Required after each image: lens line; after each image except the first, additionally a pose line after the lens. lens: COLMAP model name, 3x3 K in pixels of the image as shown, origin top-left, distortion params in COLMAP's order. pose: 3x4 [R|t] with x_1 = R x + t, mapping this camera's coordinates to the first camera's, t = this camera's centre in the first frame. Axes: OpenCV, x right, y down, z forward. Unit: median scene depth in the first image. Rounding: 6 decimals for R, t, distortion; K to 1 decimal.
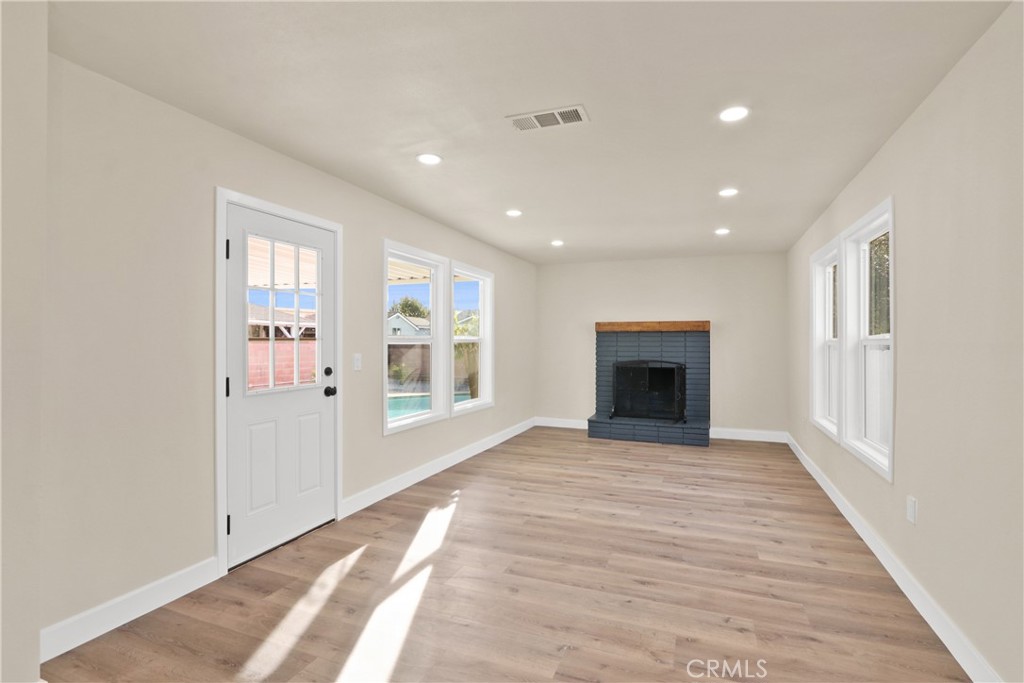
lens RADIAL K [[483.6, 0, 512.0], [0, 483.6, 341.5], [0, 0, 1]] dist [-0.013036, -0.000064]
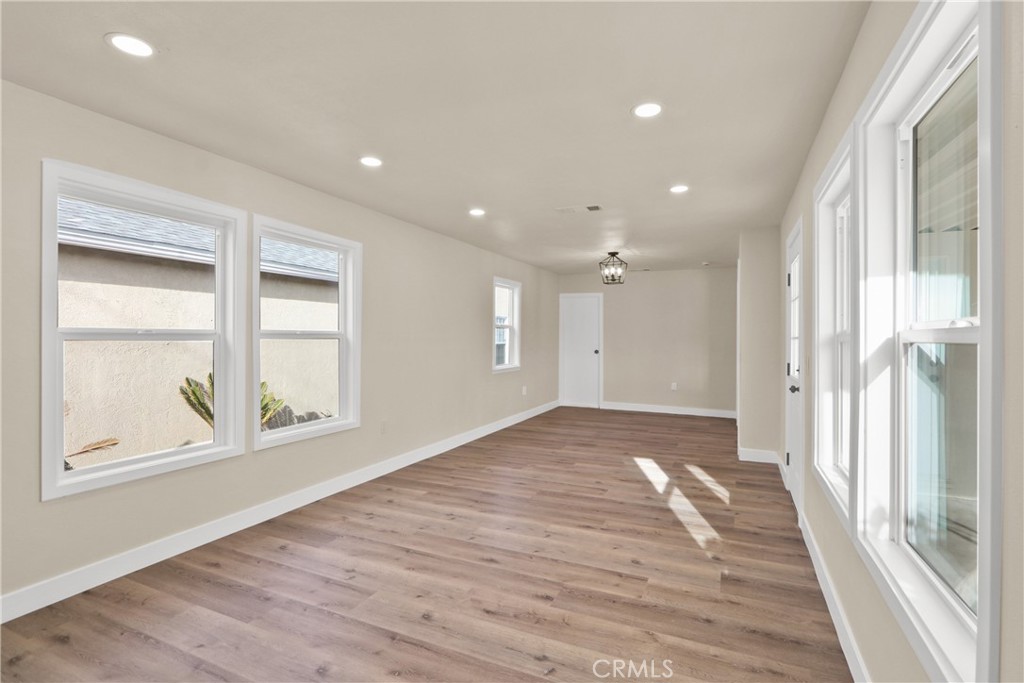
lens RADIAL K [[483.6, 0, 512.0], [0, 483.6, 341.5], [0, 0, 1]] dist [-0.013036, -0.000064]
pose [[-0.998867, -0.006748, 0.047109, 0.169769], [-0.006407, 0.999952, 0.007387, 0.000563], [-0.047156, 0.007076, -0.998862, 1.978419]]
